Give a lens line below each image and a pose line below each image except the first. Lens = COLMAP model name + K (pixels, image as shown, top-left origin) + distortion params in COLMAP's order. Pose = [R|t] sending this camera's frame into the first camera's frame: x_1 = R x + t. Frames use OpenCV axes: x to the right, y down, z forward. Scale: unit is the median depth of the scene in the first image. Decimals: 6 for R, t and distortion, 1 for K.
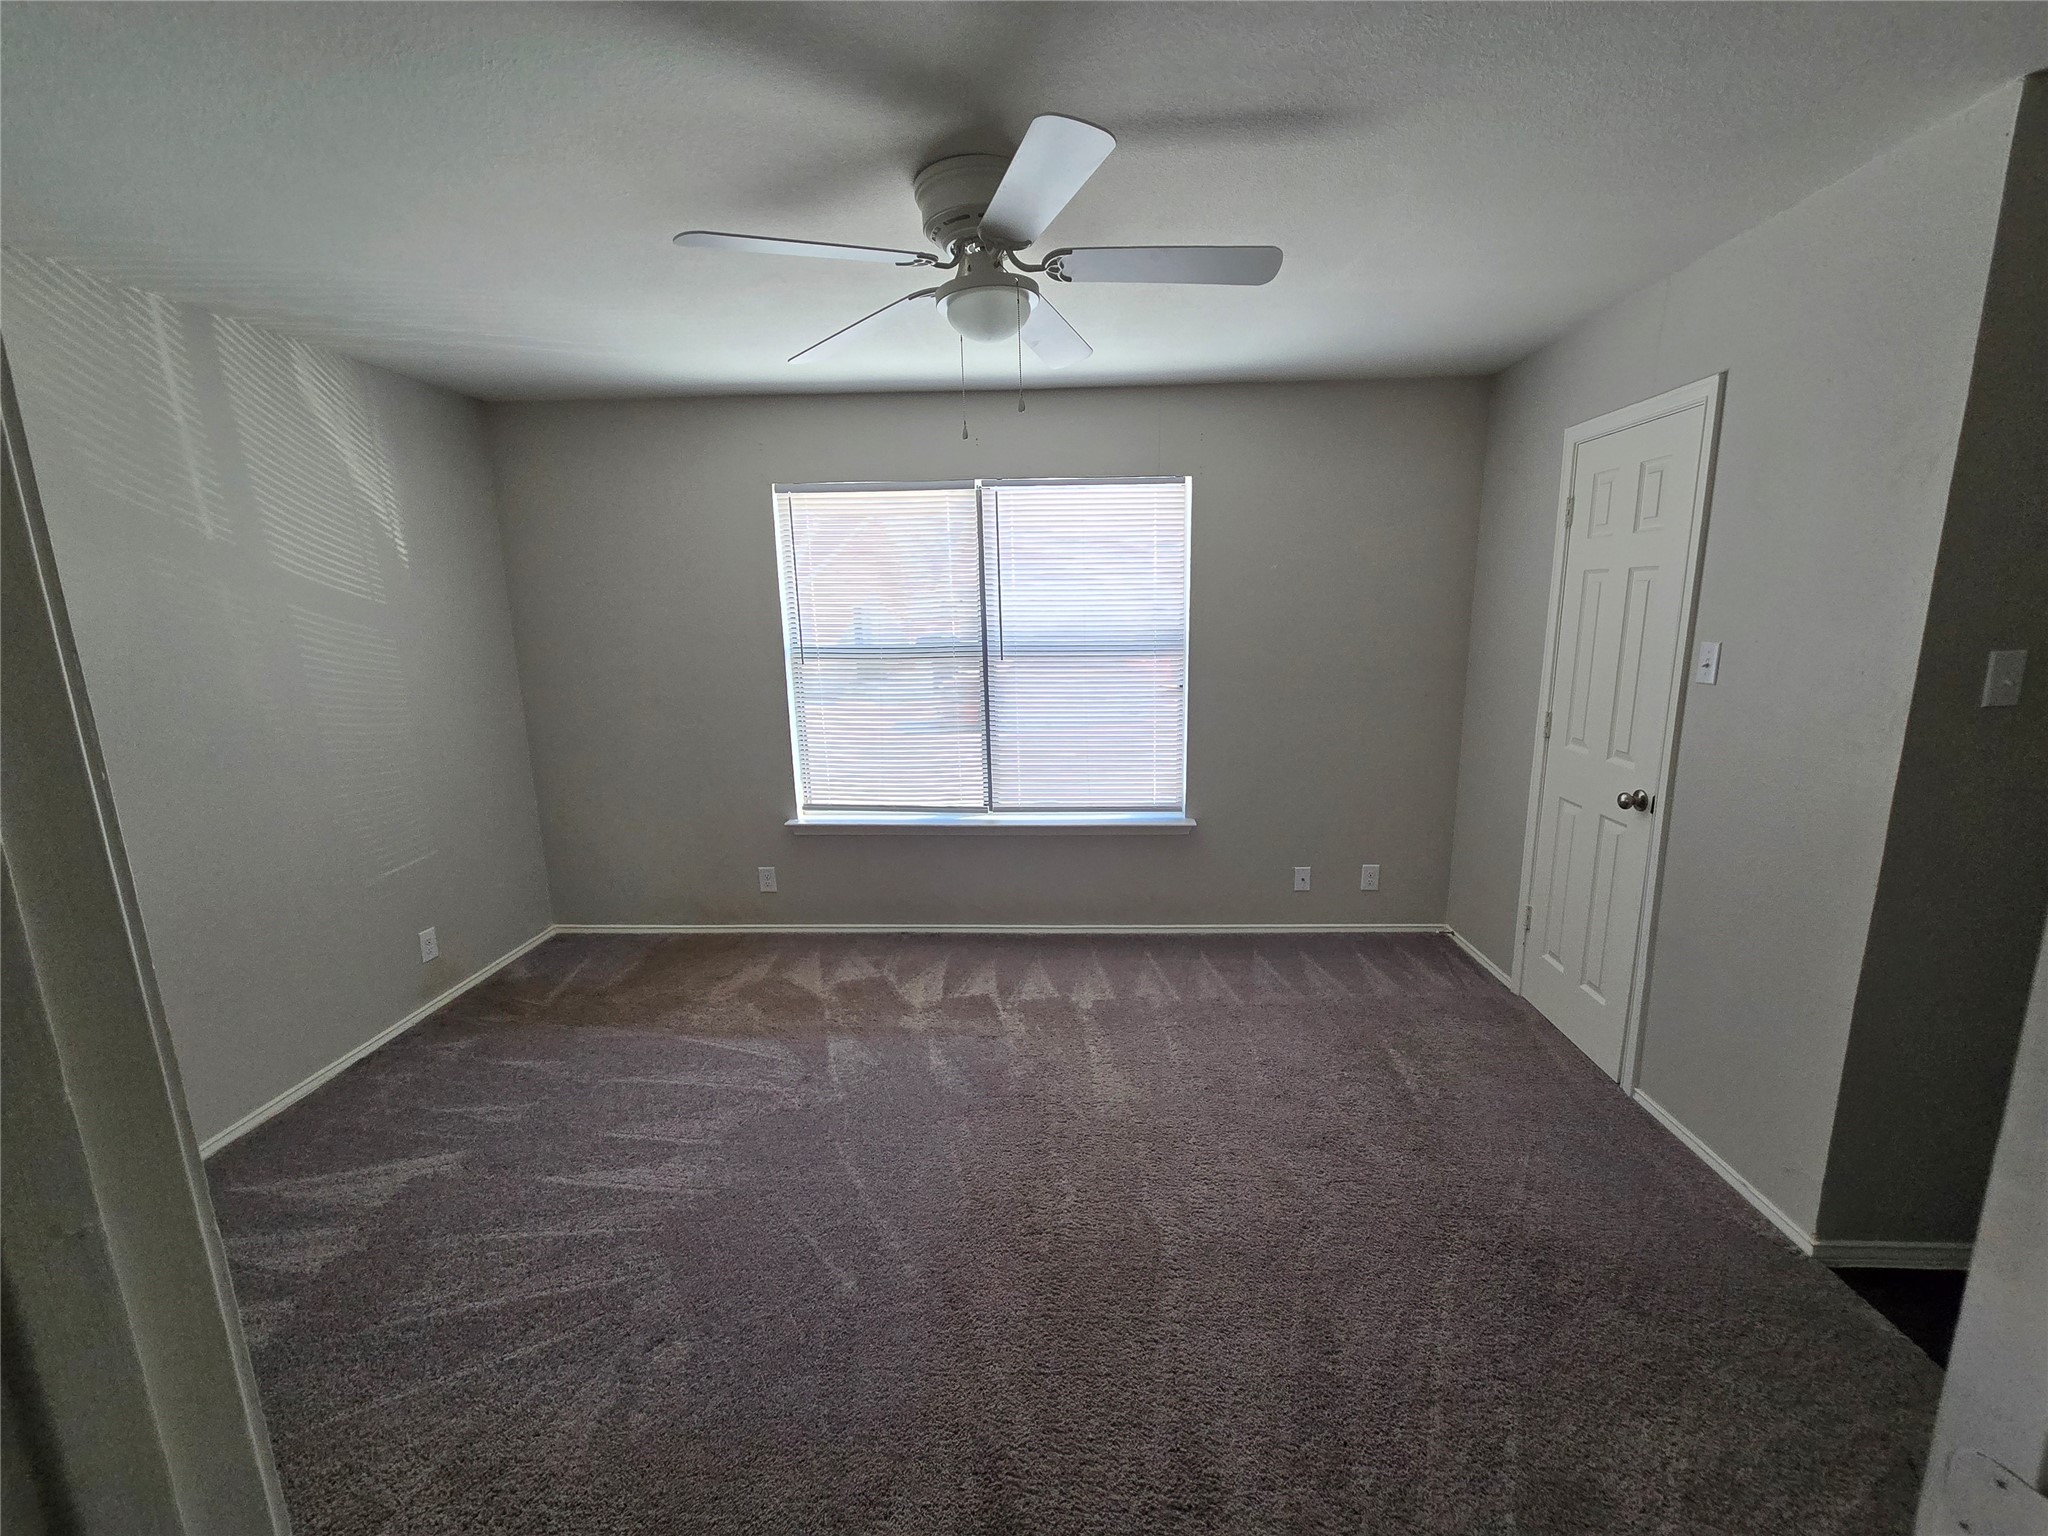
lens RADIAL K [[834.4, 0, 1050.5], [0, 834.4, 768.6], [0, 0, 1]] dist [-0.001260, 0.003958]
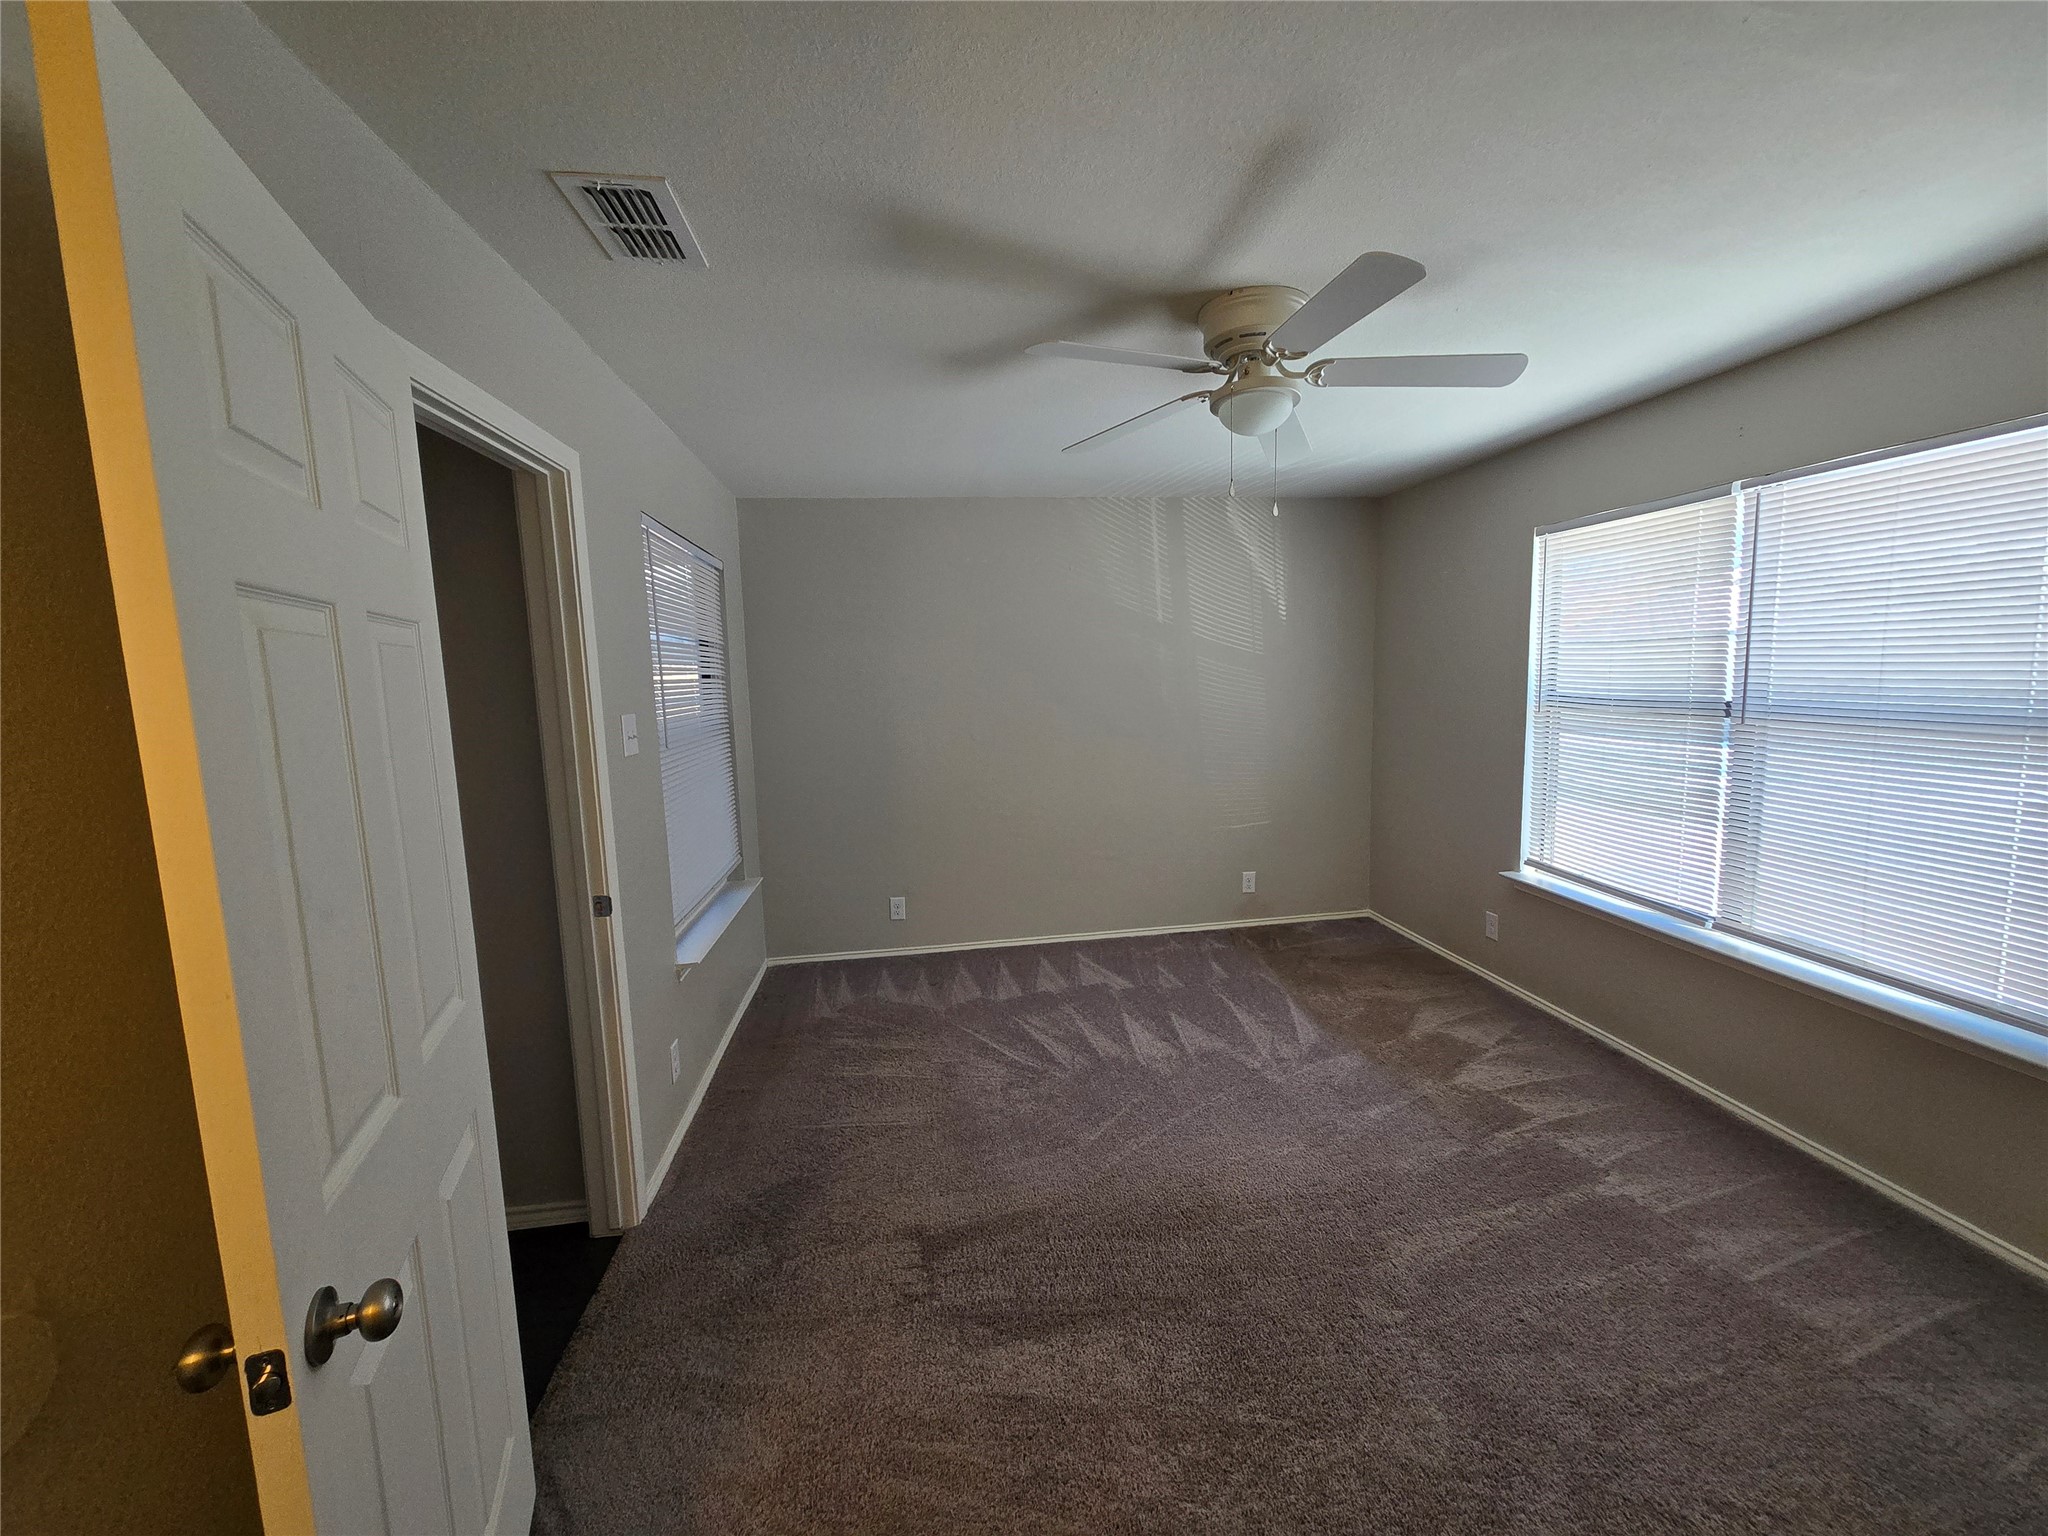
lens RADIAL K [[834.4, 0, 1050.5], [0, 834.4, 768.6], [0, 0, 1]] dist [-0.001260, 0.003958]
pose [[0.206806, 0.128581, -0.969896, 0.569300], [-0.166674, 0.981466, 0.094575, -0.065555], [0.964080, 0.142098, 0.224404, 0.289166]]
